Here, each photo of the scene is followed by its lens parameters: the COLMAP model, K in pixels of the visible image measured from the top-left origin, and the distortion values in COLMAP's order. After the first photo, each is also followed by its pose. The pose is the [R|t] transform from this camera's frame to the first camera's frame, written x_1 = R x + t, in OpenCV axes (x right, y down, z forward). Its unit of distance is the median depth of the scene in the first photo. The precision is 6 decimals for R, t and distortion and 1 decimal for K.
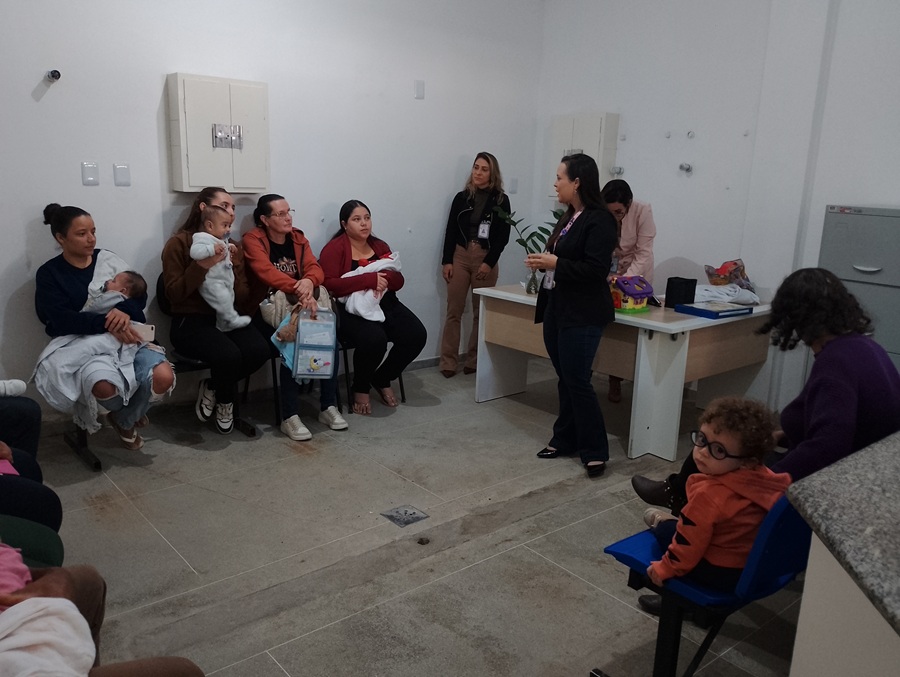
lens RADIAL K [[740.8, 0, 444.0], [0, 740.8, 340.0], [0, 0, 1]] dist [0.057649, -0.099084]
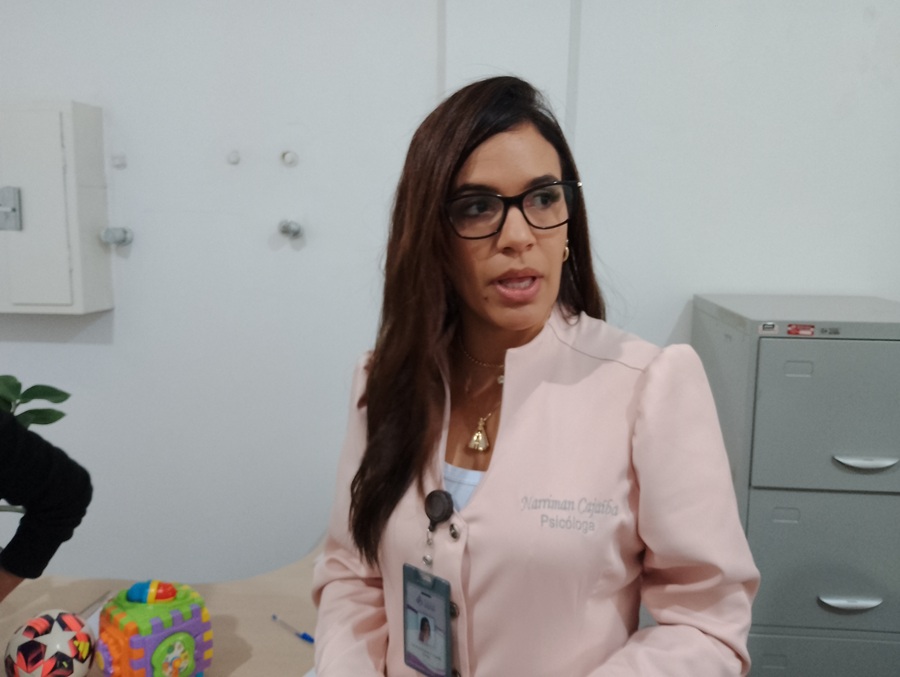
lens RADIAL K [[740.8, 0, 448.4], [0, 740.8, 342.7], [0, 0, 1]] dist [0.057649, -0.099084]
pose [[0.727390, -0.129912, 0.673815, 0.078885], [0.167333, 0.985855, 0.009436, -0.150301], [-0.665510, 0.105888, 0.738840, 0.604396]]
